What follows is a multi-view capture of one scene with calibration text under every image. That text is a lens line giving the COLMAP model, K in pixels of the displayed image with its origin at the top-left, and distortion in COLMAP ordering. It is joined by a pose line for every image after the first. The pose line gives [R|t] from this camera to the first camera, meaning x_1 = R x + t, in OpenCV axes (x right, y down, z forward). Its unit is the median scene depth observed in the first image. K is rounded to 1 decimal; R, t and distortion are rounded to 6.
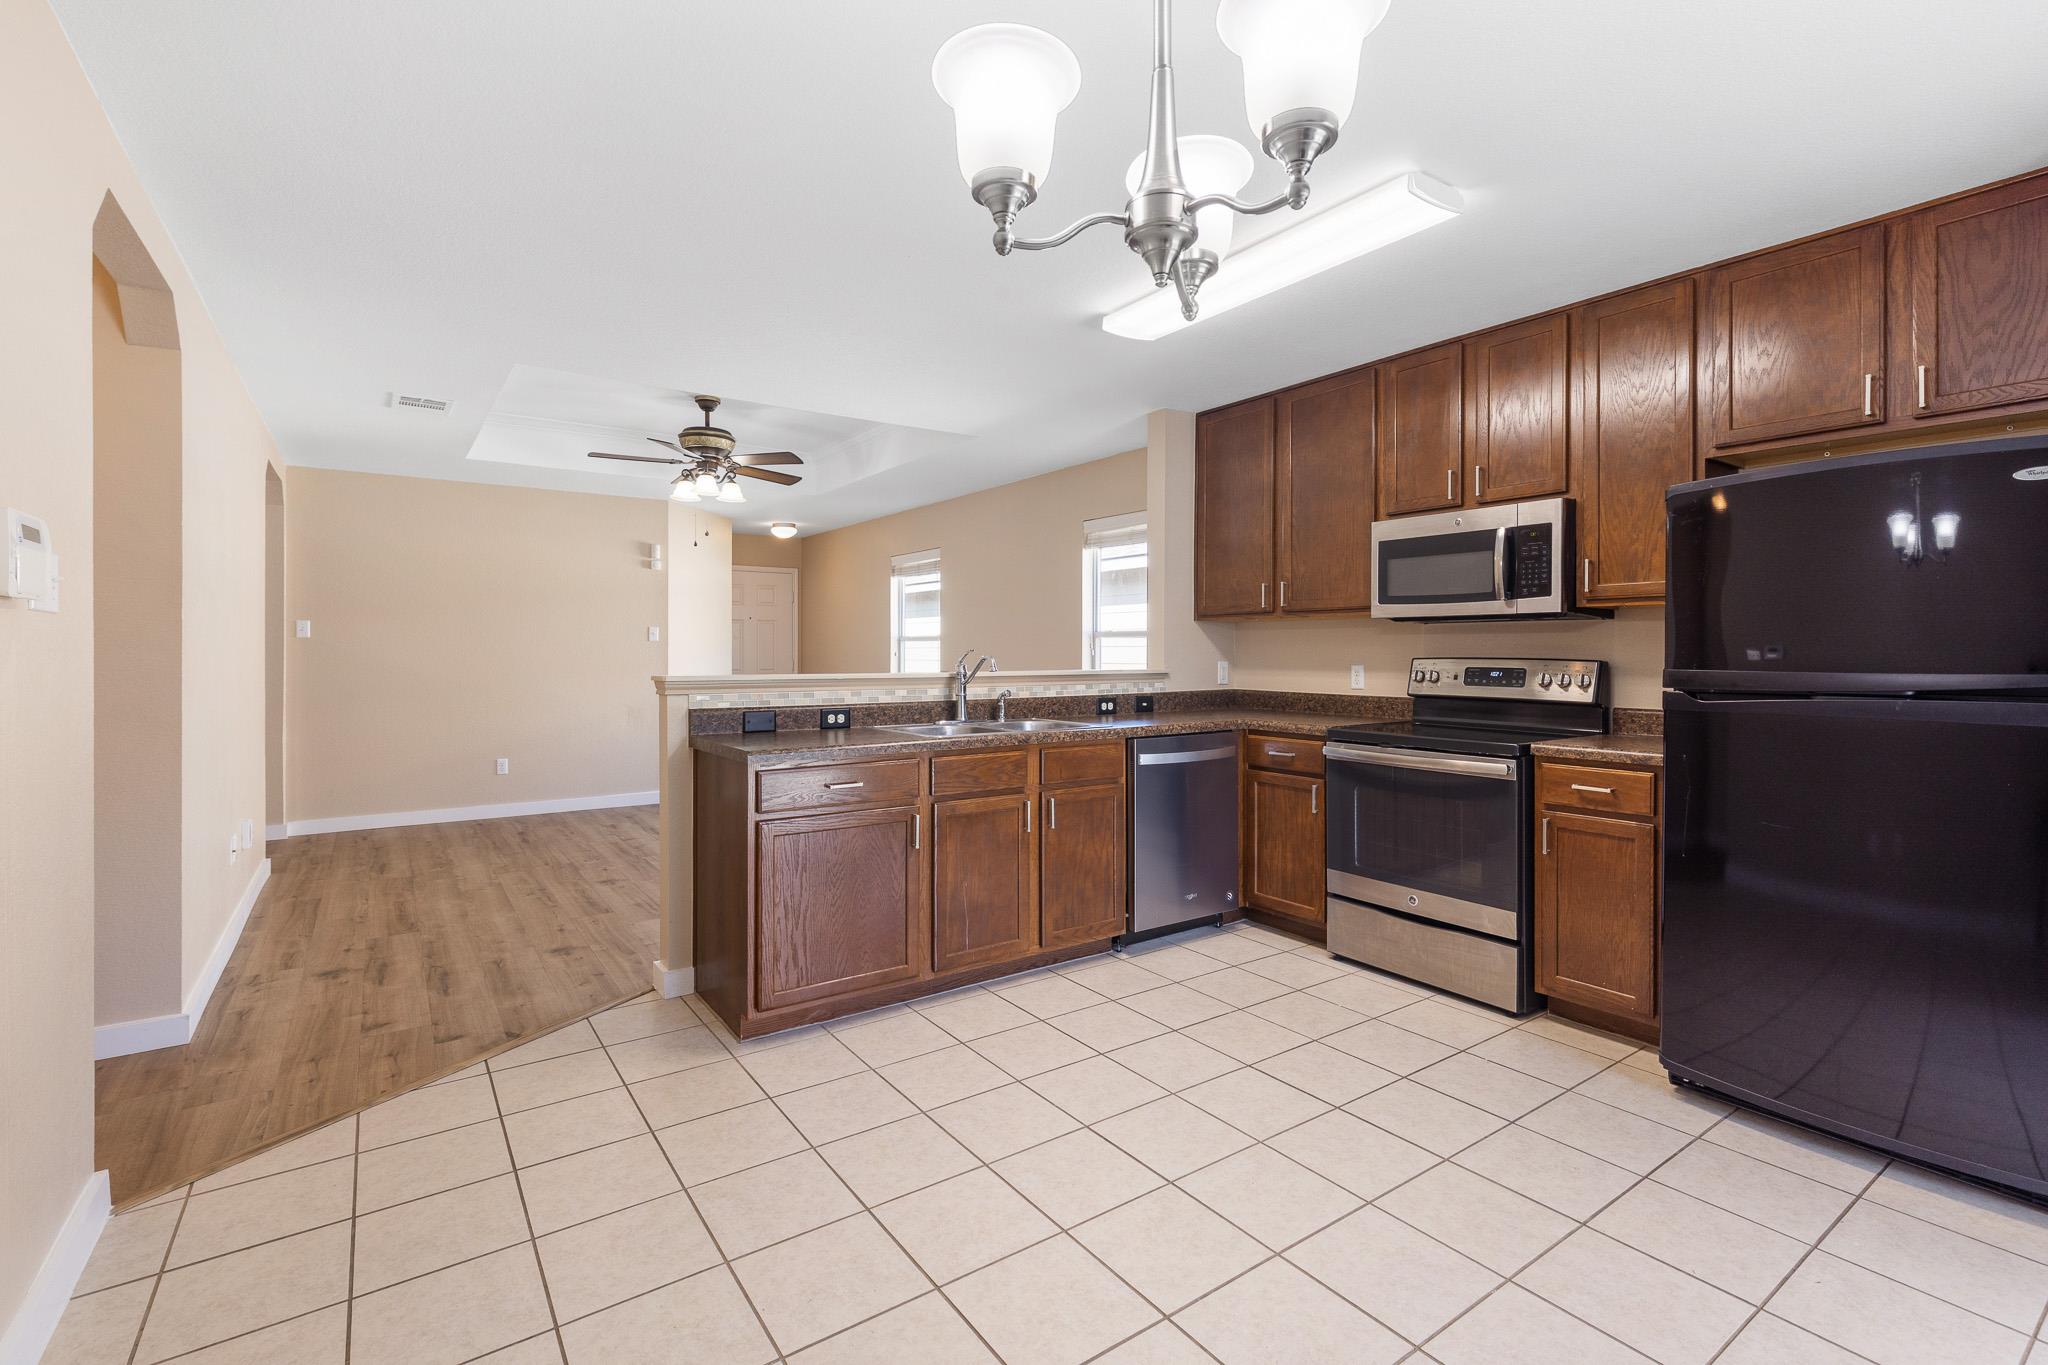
lens RADIAL K [[918.0, 0, 1023.0], [0, 918.0, 652.2], [0, 0, 1]] dist [-0.000790, -0.000738]
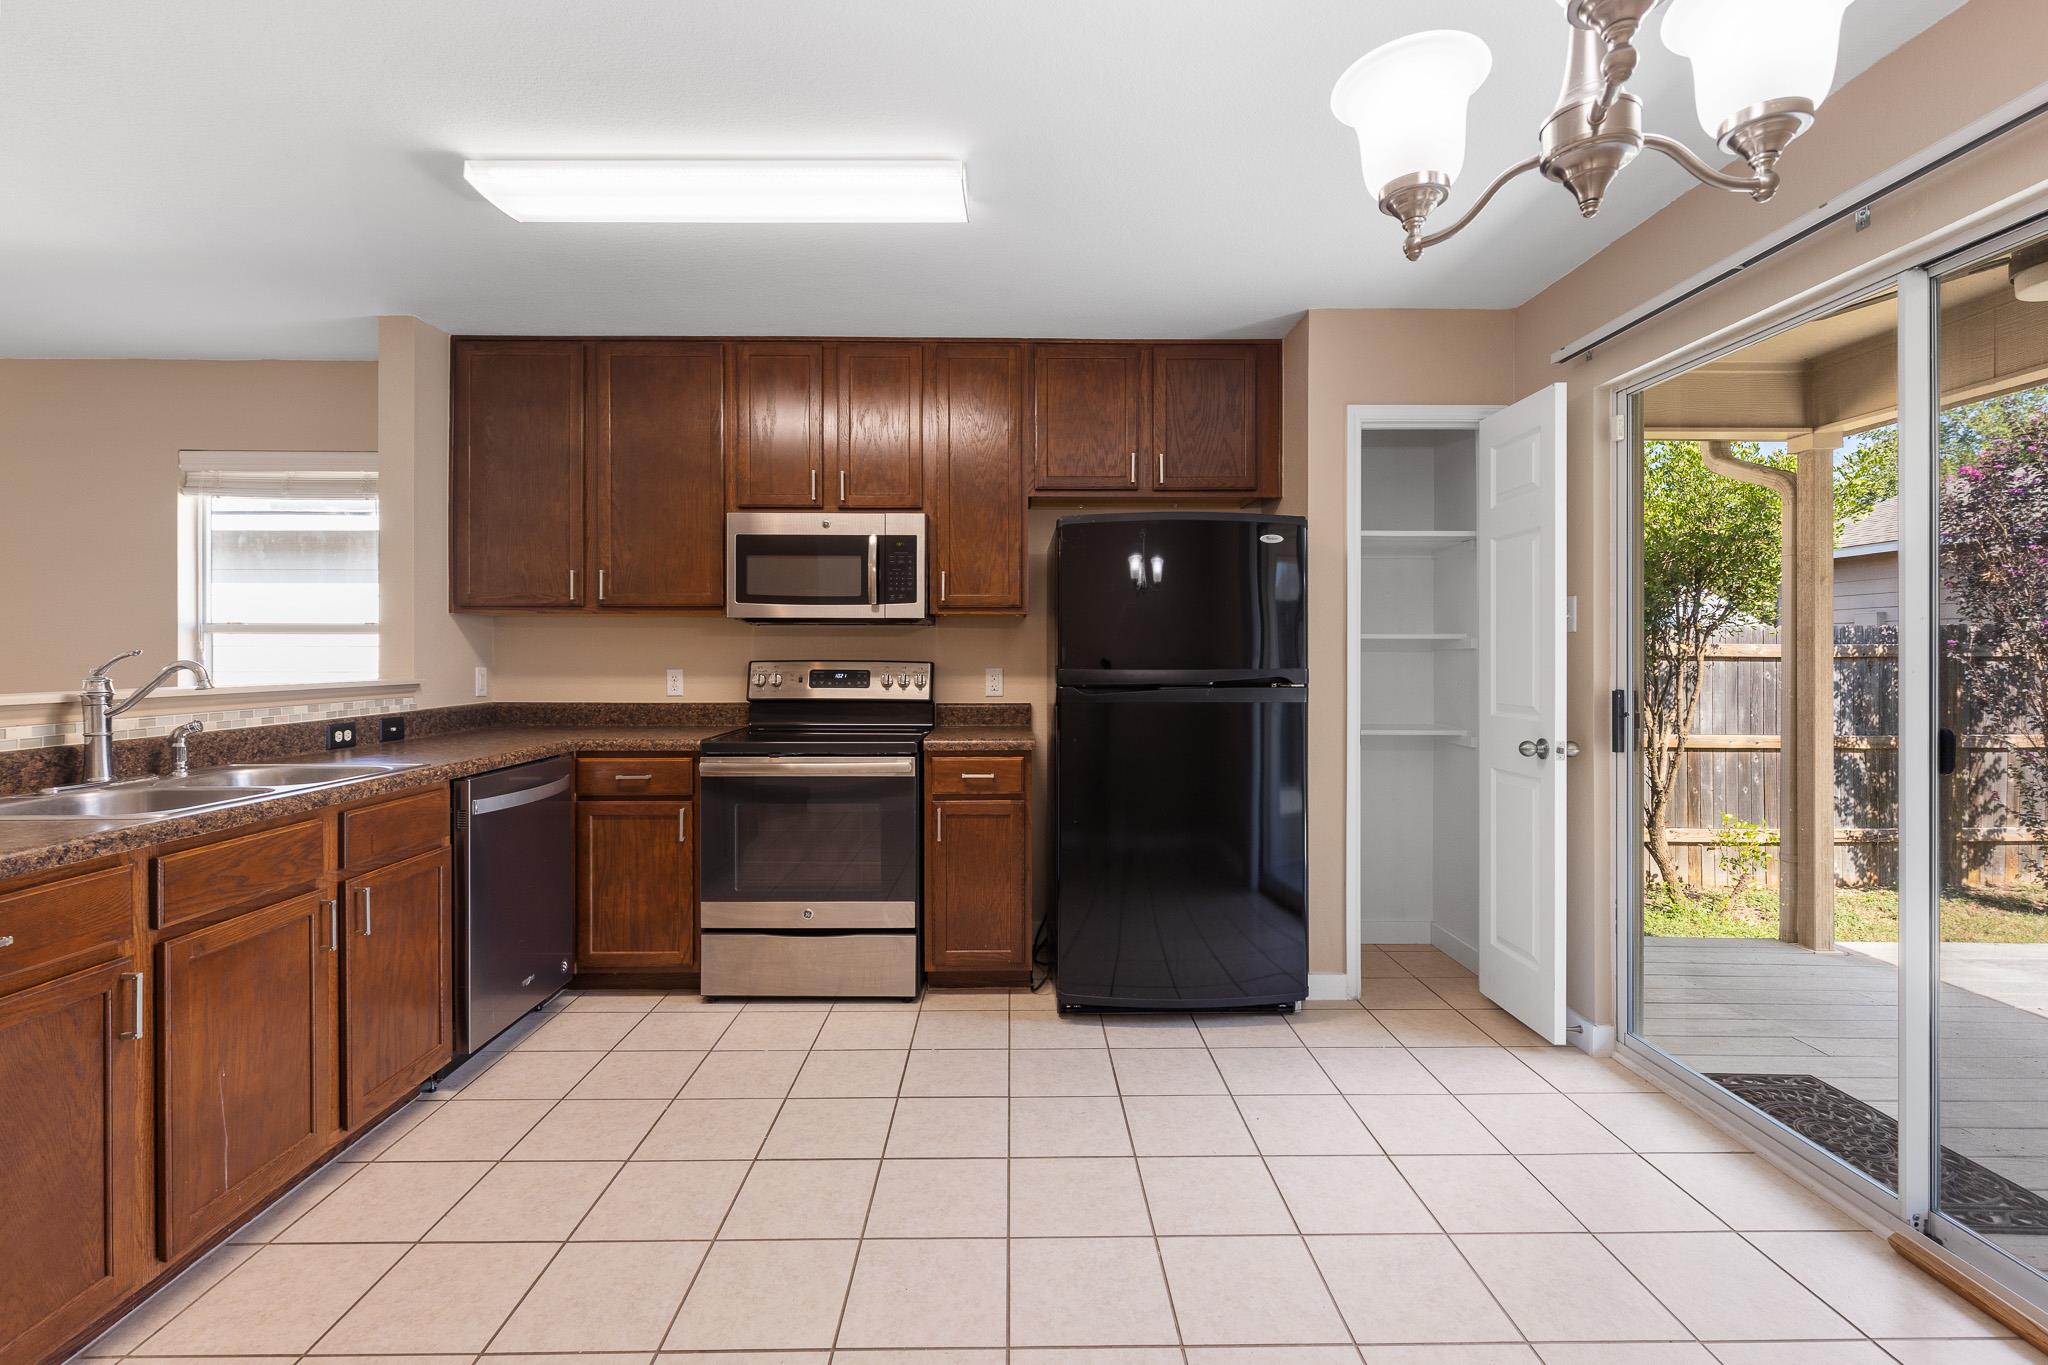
lens RADIAL K [[918.0, 0, 1023.9], [0, 918.0, 655.2], [0, 0, 1]] dist [-0.000790, -0.000738]
pose [[0.561163, -0.002394, 0.827702, -0.226603], [0.000856, 0.999997, 0.002312, -0.001455], [-0.827705, -0.000589, 0.561163, 0.261311]]
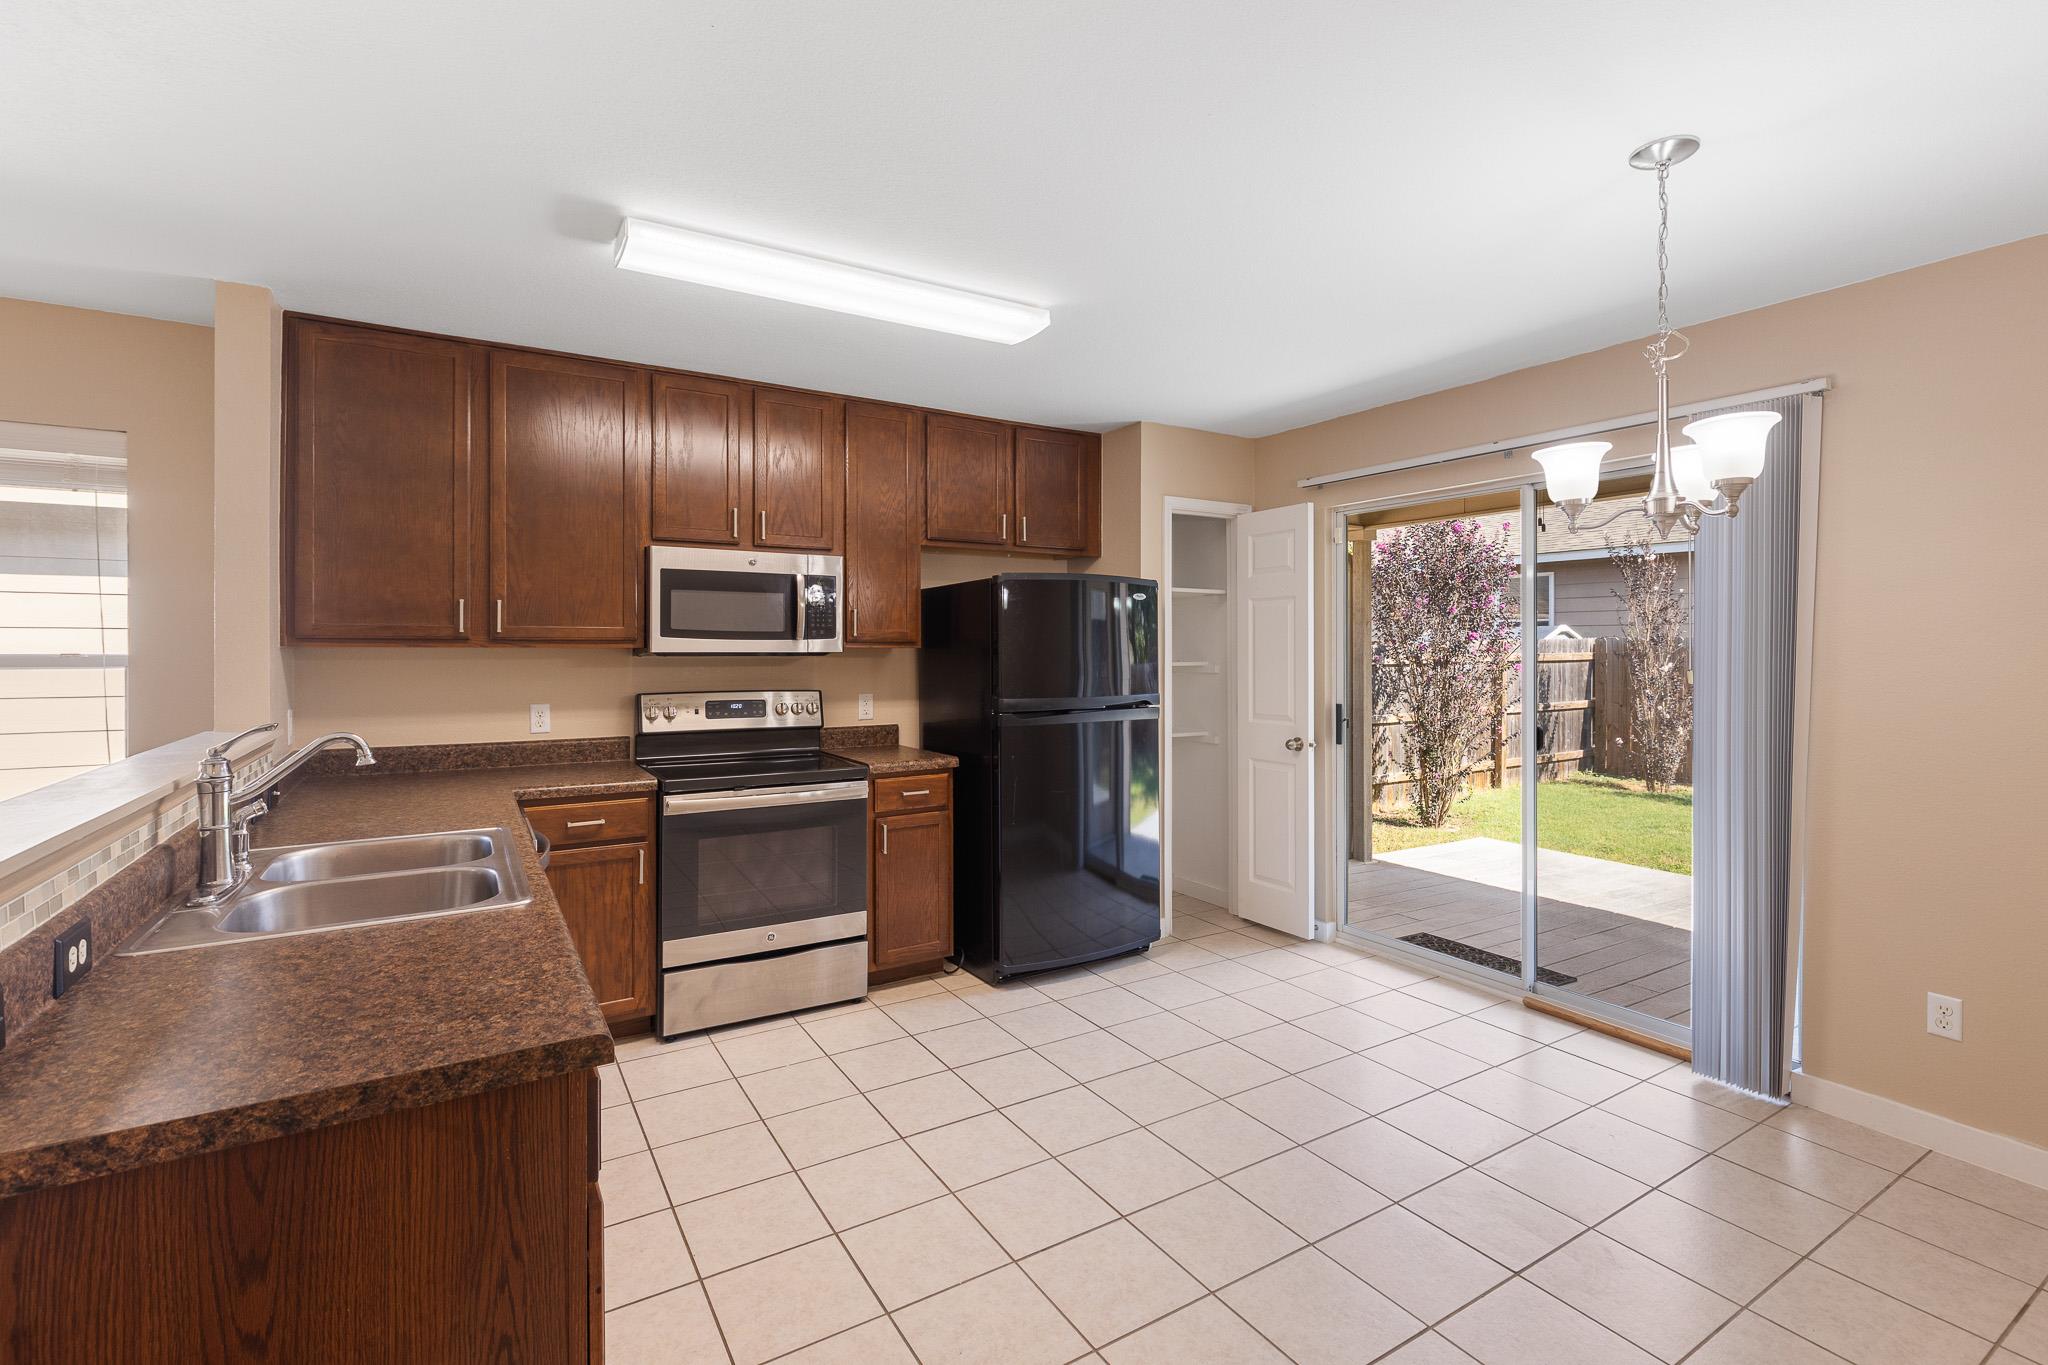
lens RADIAL K [[918.0, 0, 1025.3], [0, 918.0, 648.0], [0, 0, 1]] dist [-0.000790, -0.000738]
pose [[0.057224, -0.001409, 0.998360, -0.533432], [-0.000781, 0.999999, 0.001456, -0.046015], [-0.998361, -0.000863, 0.057223, 0.627214]]
